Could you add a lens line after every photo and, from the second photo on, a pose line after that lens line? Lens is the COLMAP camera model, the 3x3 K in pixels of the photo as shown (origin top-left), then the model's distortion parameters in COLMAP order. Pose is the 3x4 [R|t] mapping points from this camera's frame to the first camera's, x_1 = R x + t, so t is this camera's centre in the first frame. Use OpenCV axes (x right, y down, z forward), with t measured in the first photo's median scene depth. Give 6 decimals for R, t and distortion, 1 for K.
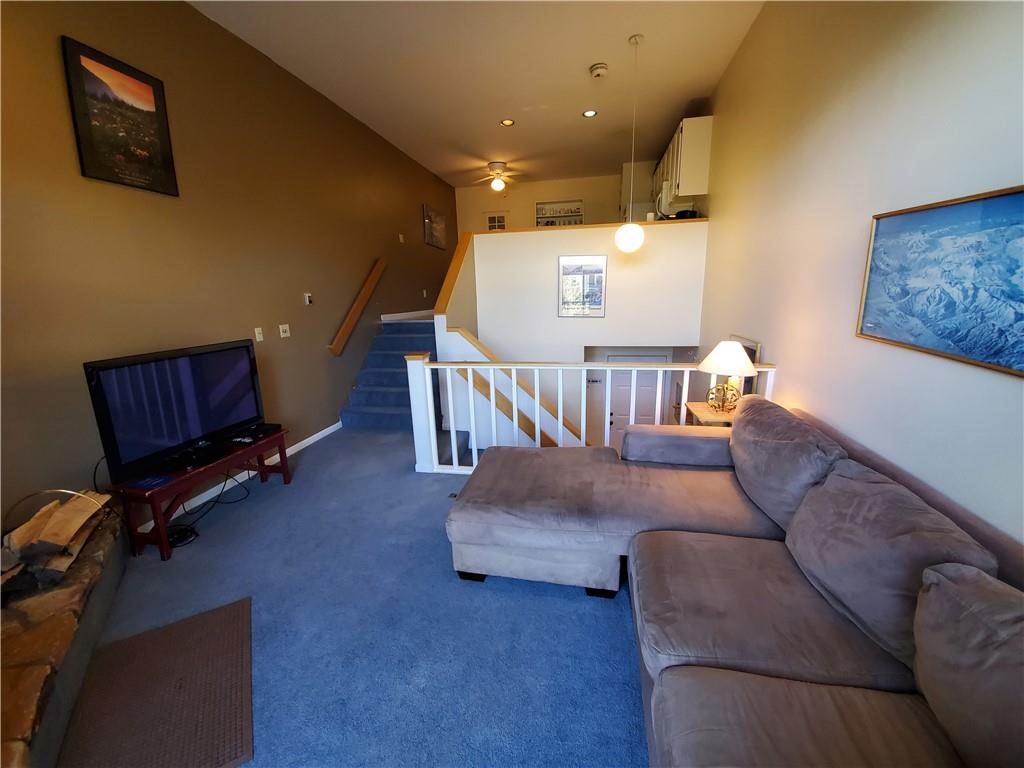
lens RADIAL K [[404.4, 0, 516.7], [0, 404.4, 387.4], [0, 0, 1]] dist [0.019890, -0.018852]
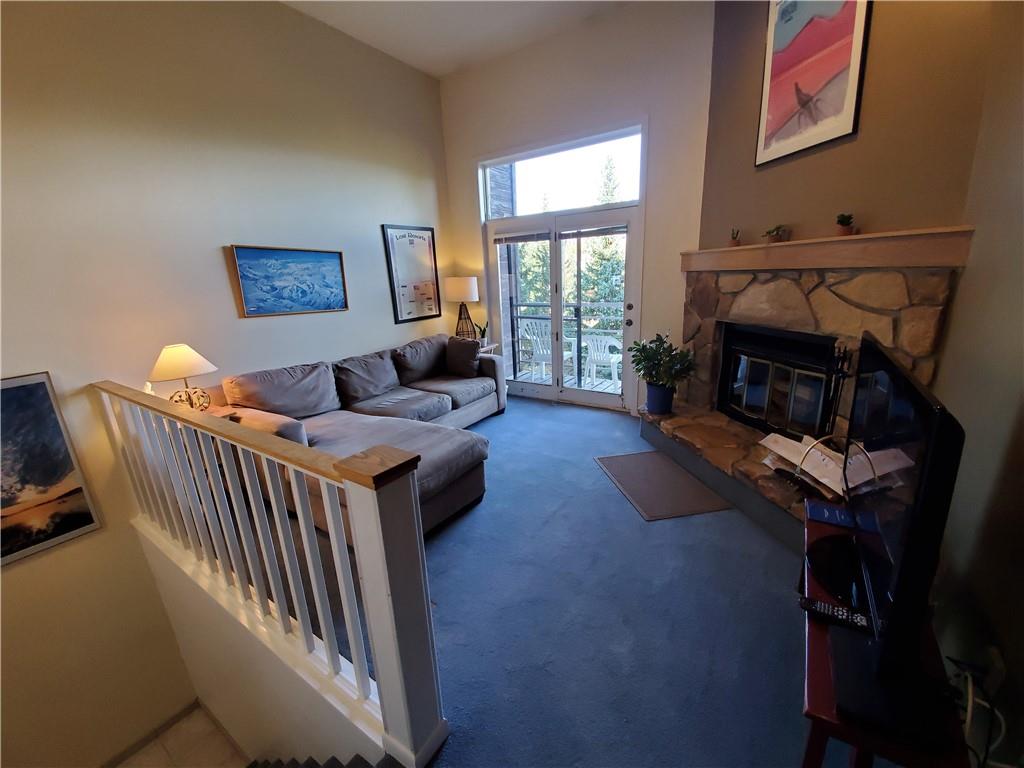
lens RADIAL K [[404.4, 0, 516.7], [0, 404.4, 387.4], [0, 0, 1]] dist [0.019890, -0.018852]
pose [[-0.923035, -0.035478, 0.383077, -1.057637], [0.156270, 0.875317, 0.457603, -0.596778], [-0.351548, 0.482247, -0.802404, 2.686165]]
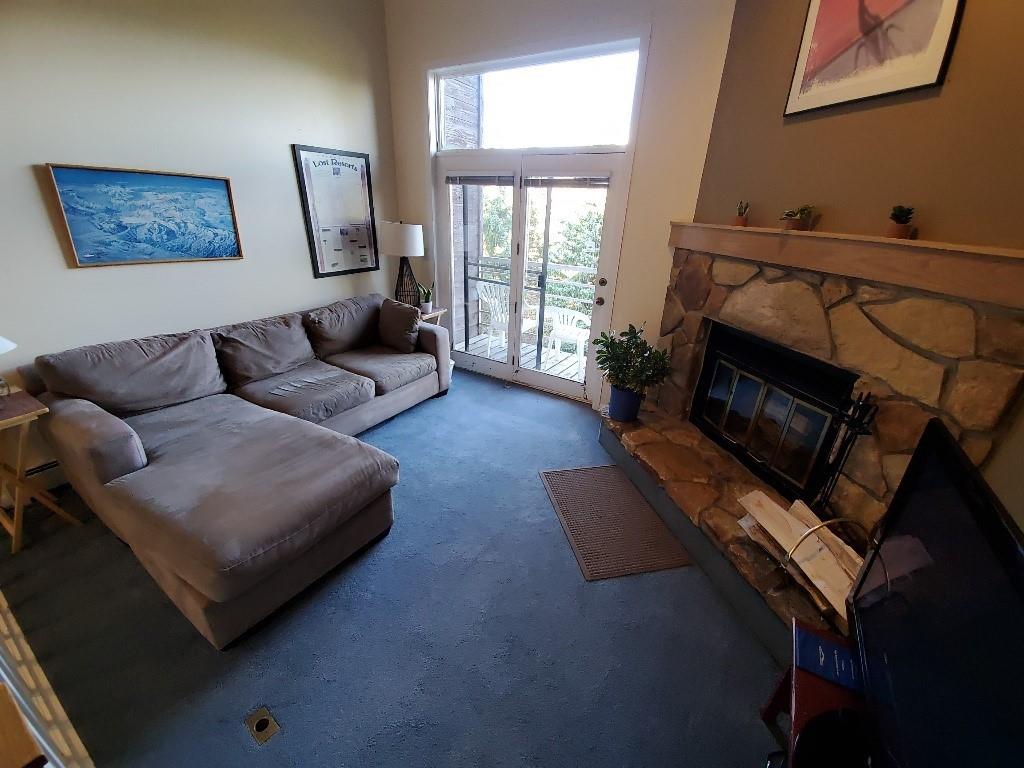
lens RADIAL K [[404.4, 0, 516.7], [0, 404.4, 387.4], [0, 0, 1]] dist [0.019890, -0.018852]
pose [[-0.938551, -0.147672, 0.311953, -1.035292], [0.067089, 0.808546, 0.584595, -0.578590], [-0.338557, 0.569601, -0.748955, 2.141271]]
